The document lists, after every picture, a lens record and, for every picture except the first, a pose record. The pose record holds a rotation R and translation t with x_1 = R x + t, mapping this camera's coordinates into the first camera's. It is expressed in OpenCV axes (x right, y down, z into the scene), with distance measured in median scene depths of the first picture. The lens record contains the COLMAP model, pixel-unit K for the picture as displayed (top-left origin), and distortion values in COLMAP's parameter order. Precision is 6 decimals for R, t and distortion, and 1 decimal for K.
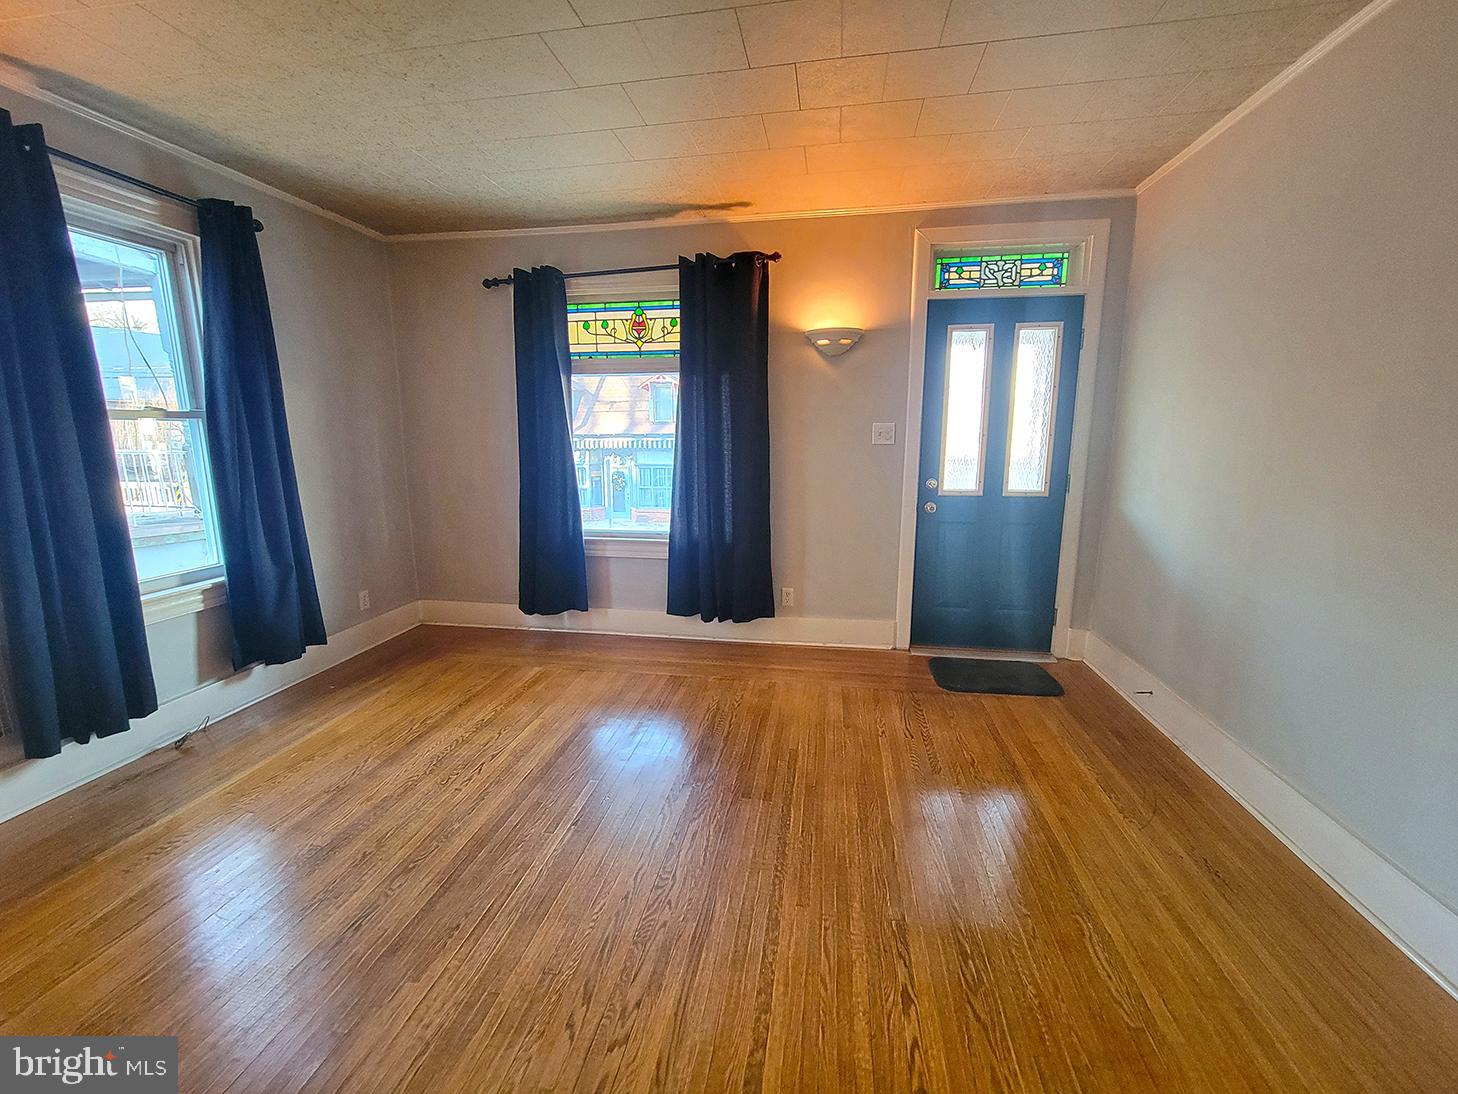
lens RADIAL K [[595.2, 0, 727.6], [0, 595.2, 540.1], [0, 0, 1]] dist [-0.002352, 0.000070]
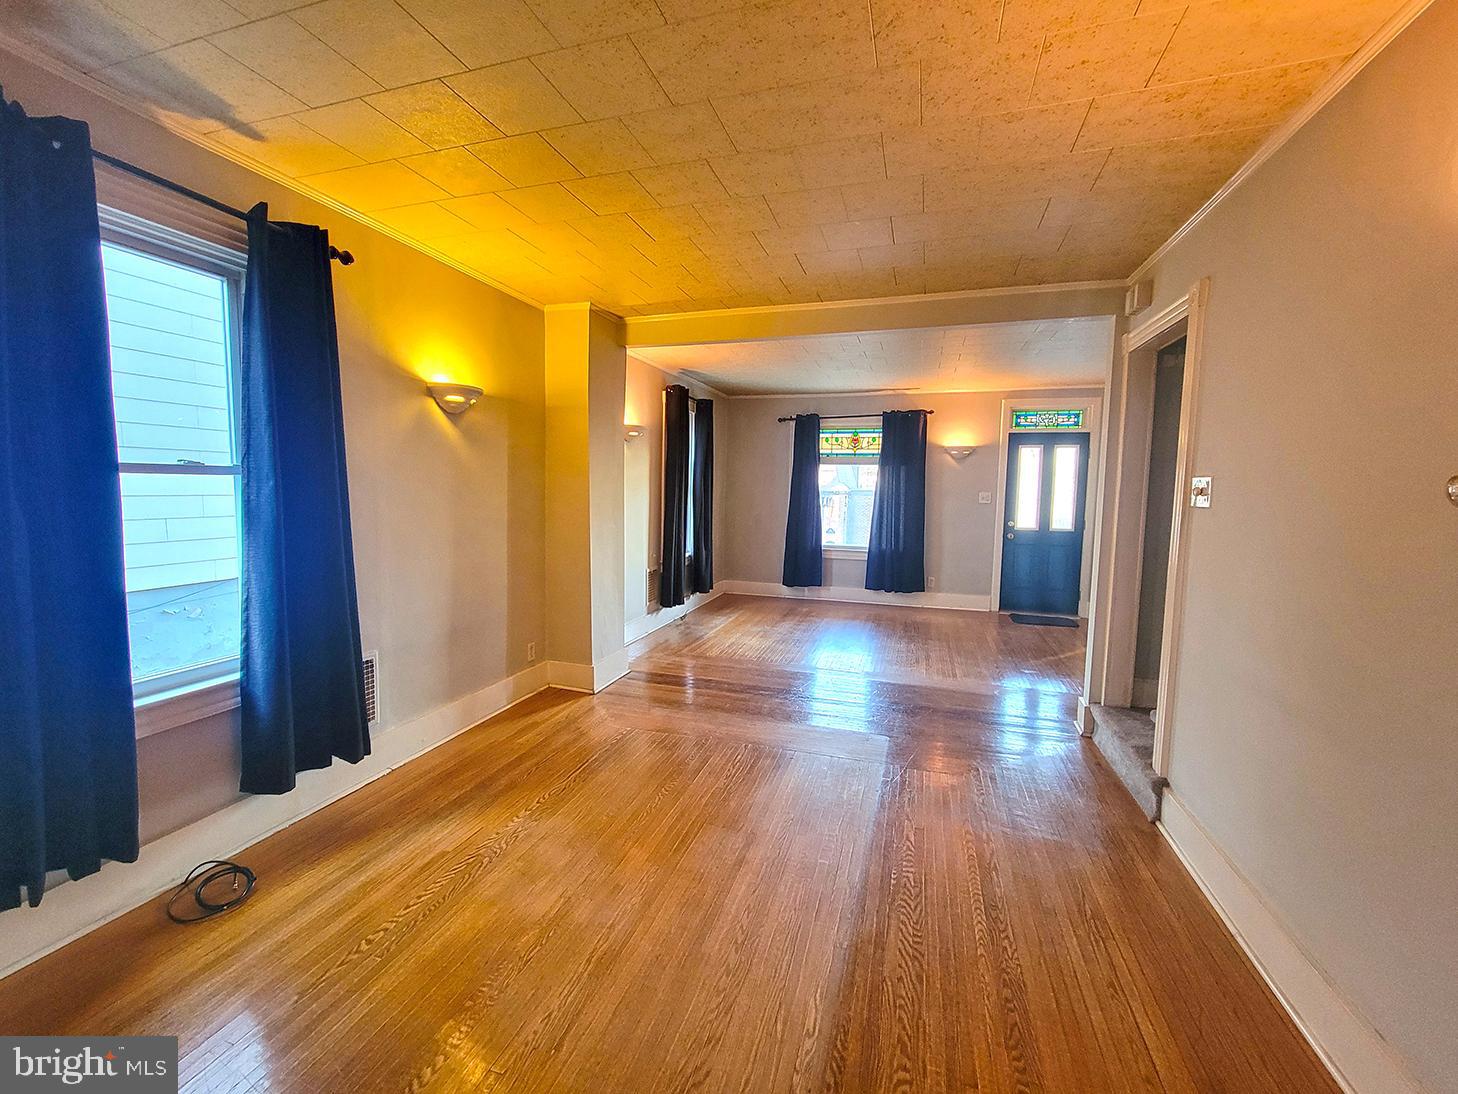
lens RADIAL K [[595.2, 0, 730.4], [0, 595.2, 543.3], [0, 0, 1]] dist [-0.002352, 0.000070]
pose [[0.991637, 0.033084, -0.124745, -0.321972], [-0.045345, 0.994273, -0.096771, 0.198711], [0.120829, 0.101618, 0.987458, -1.024212]]
